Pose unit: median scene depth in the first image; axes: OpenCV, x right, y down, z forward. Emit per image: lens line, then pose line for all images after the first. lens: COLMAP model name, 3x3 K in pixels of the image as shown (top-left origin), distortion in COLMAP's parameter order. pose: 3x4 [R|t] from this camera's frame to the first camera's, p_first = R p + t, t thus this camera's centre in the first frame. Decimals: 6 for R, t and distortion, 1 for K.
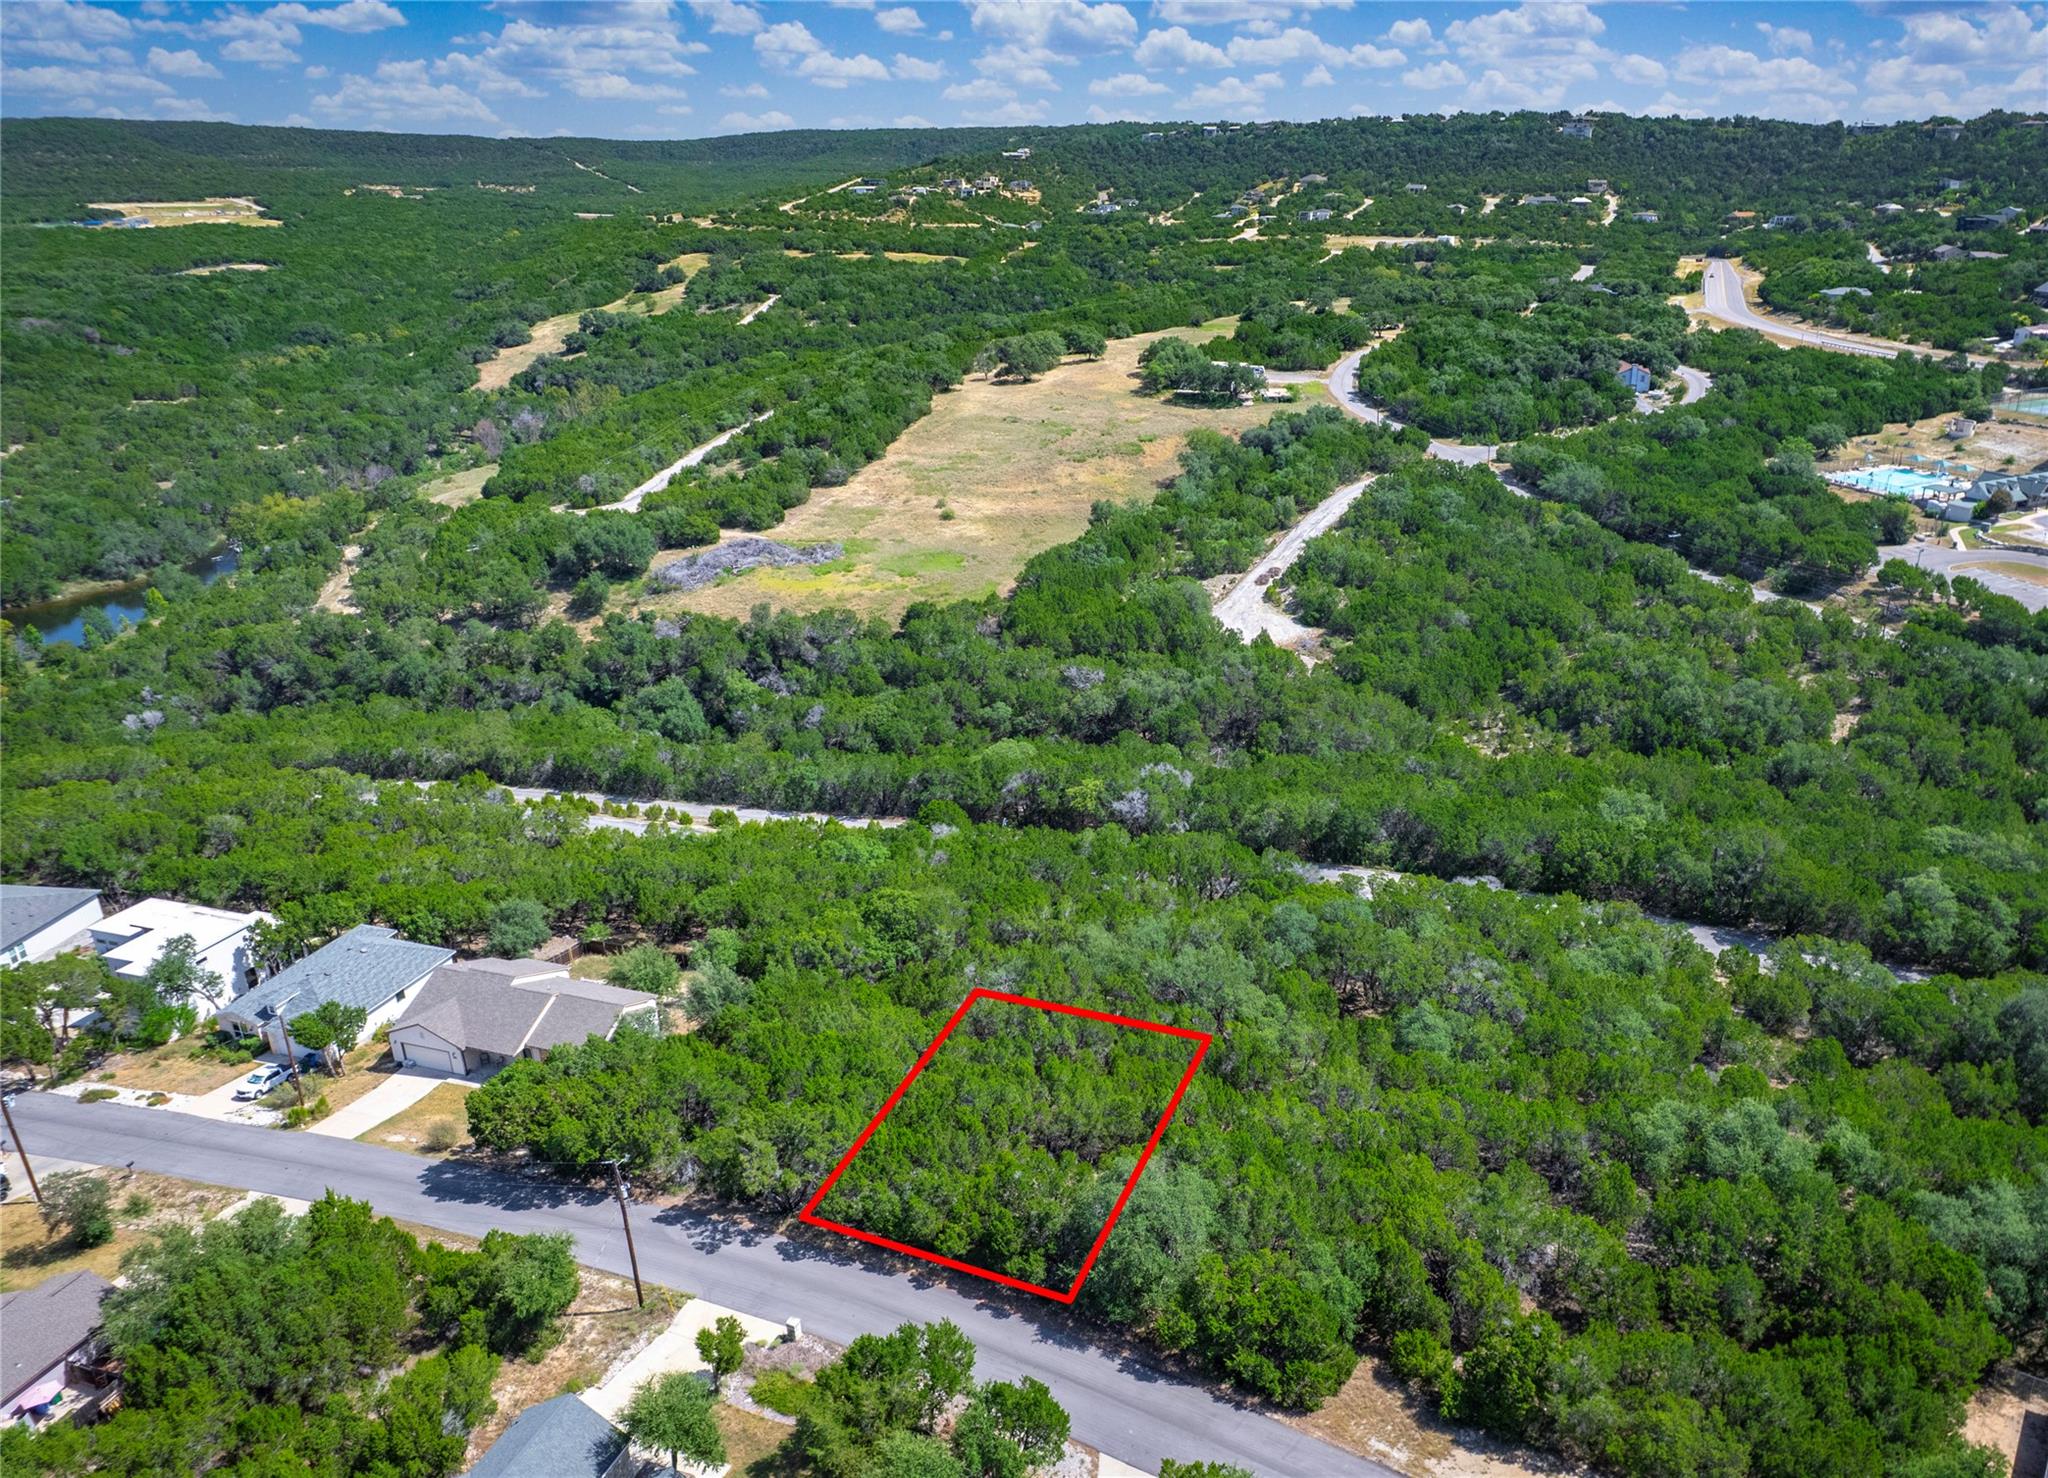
lens RADIAL K [[1499.9, 0, 1172.5], [0, 1499.9, 743.4], [0, 0, 1]] dist [-0.080246, 0.070879]
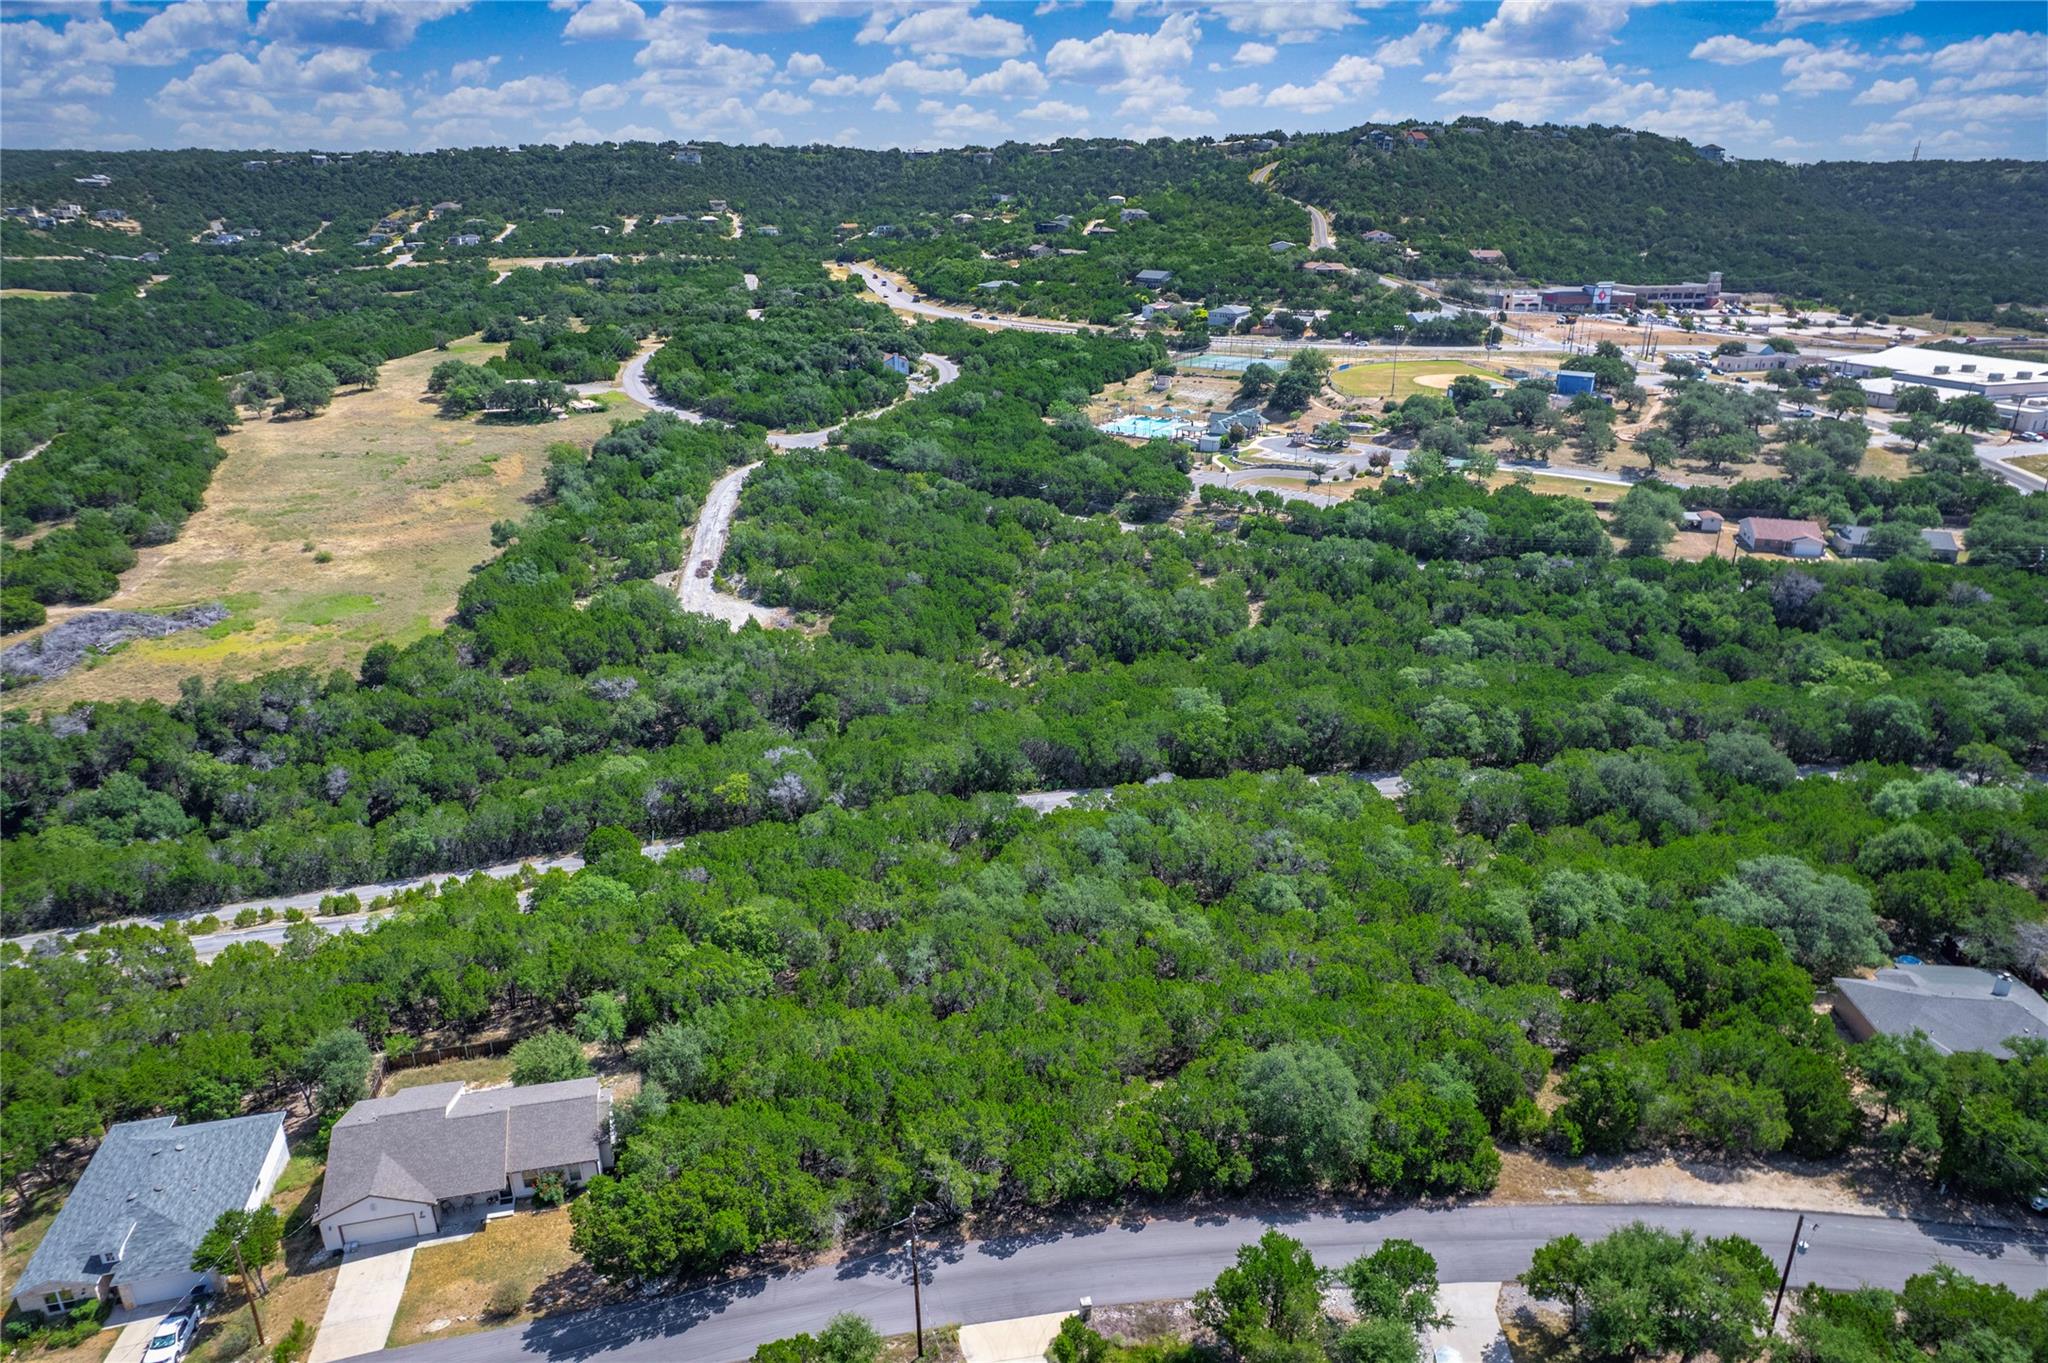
lens RADIAL K [[1317.2, 0, 1031.3], [0, 1317.2, 691.9], [0, 0, 1]] dist [-0.084653, 0.079241]
pose [[0.858359, -0.185005, 0.478532, -0.203328], [0.186409, 0.981438, 0.045065, -0.023455], [-0.477987, 0.050521, 0.876913, 0.064079]]
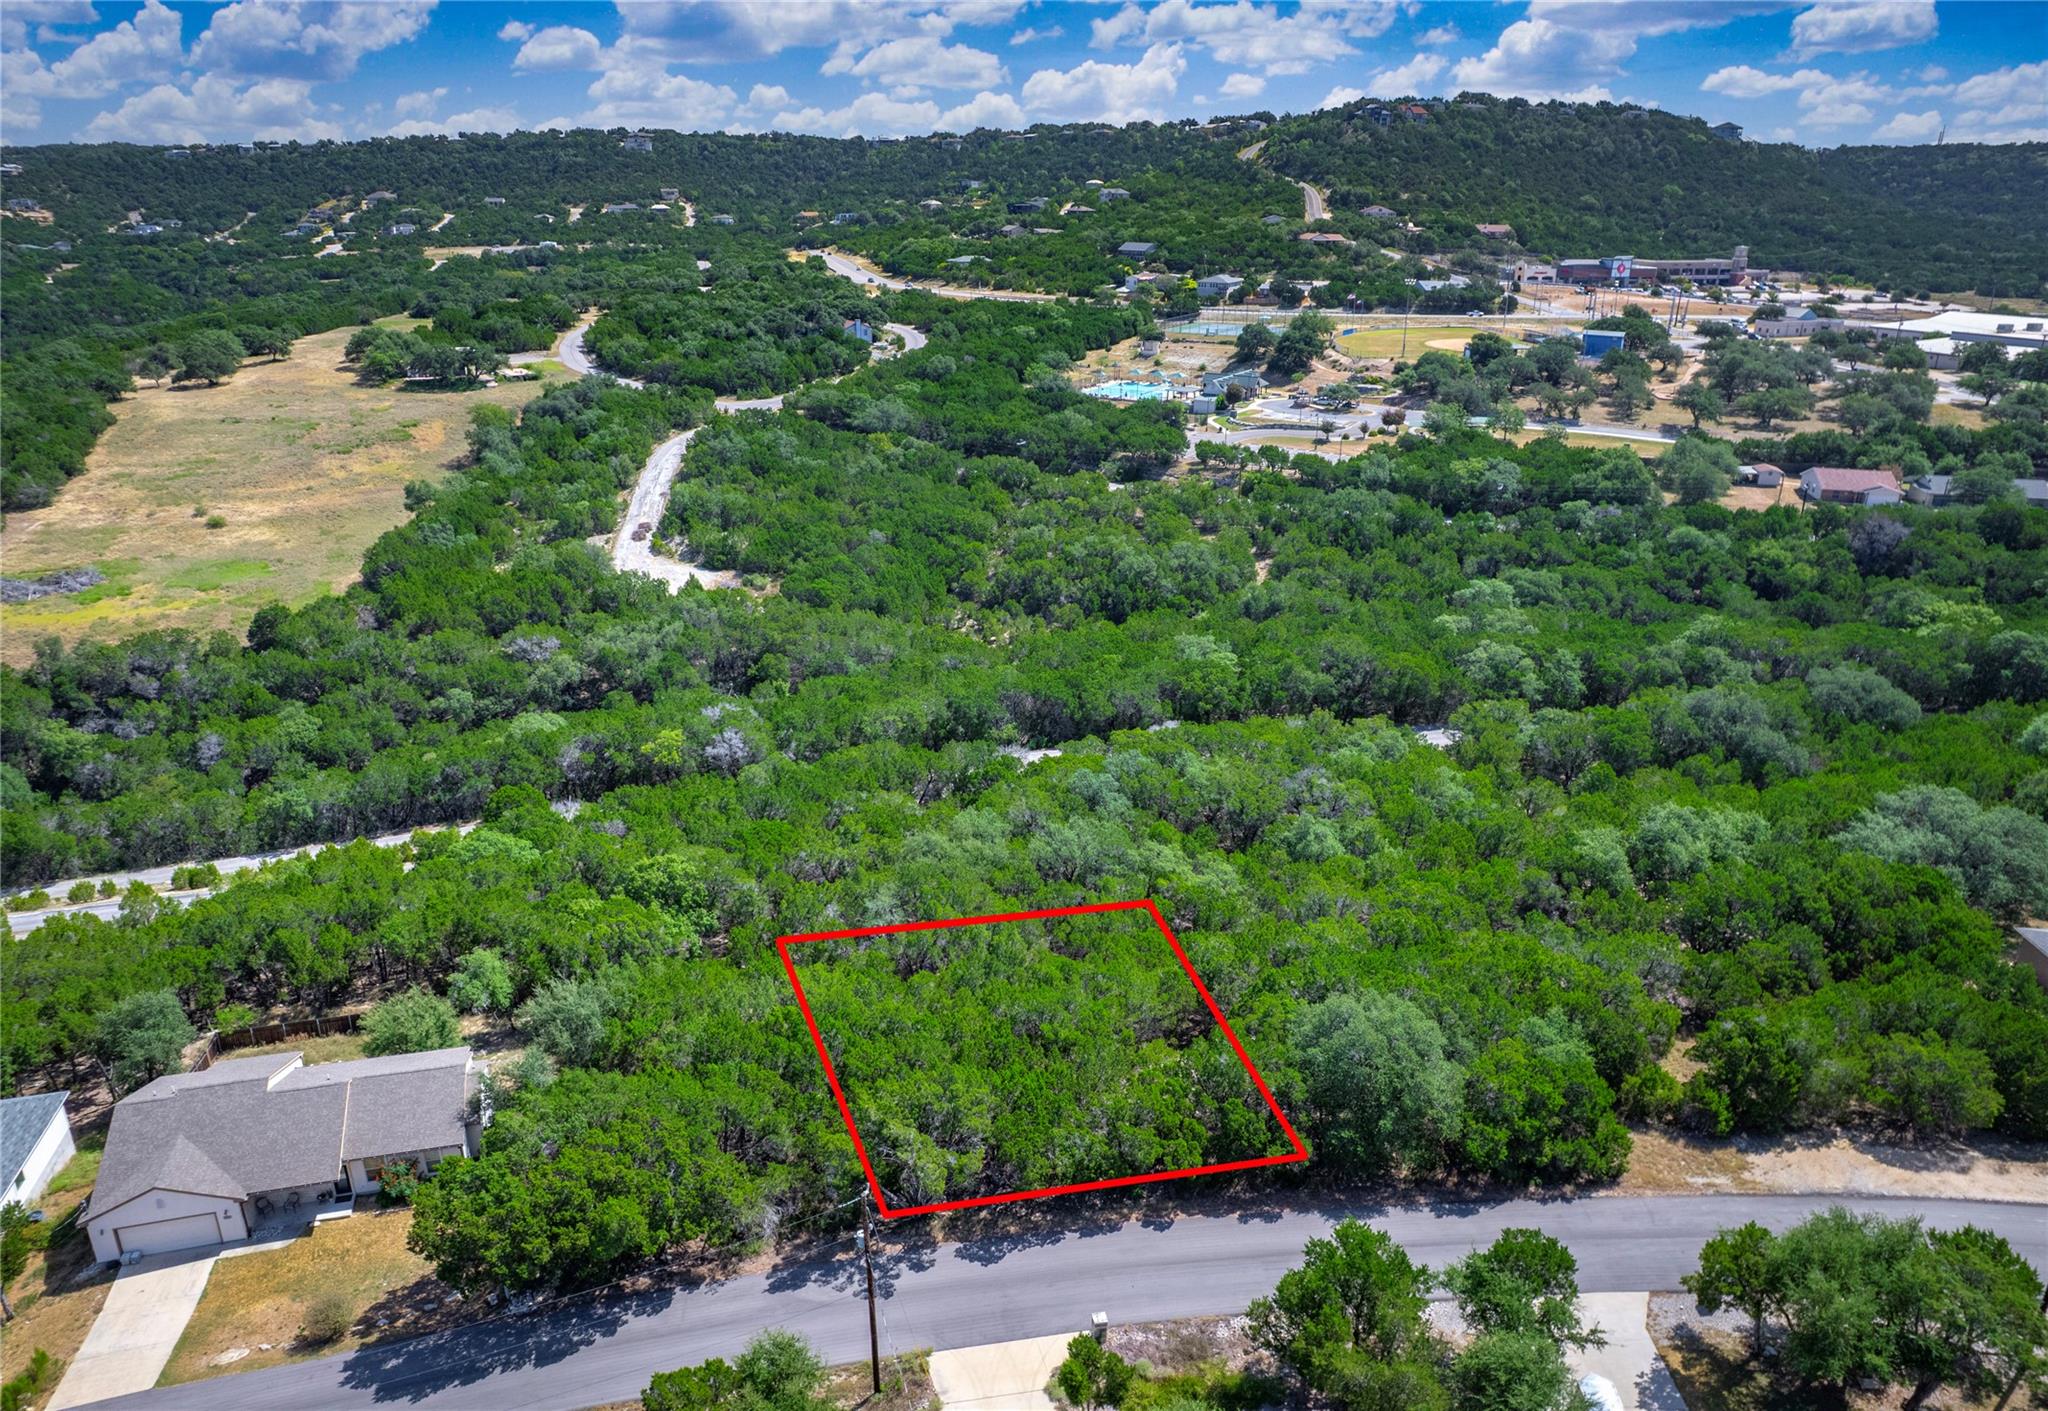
lens RADIAL K [[1389.5, 0, 1005.5], [0, 1389.5, 699.0], [0, 0, 1]] dist [-0.086672, 0.083660]
pose [[0.857225, -0.179043, 0.482813, -0.184600], [0.190026, 0.981420, 0.026556, 0.014921], [-0.478597, 0.068983, 0.875321, 0.119550]]
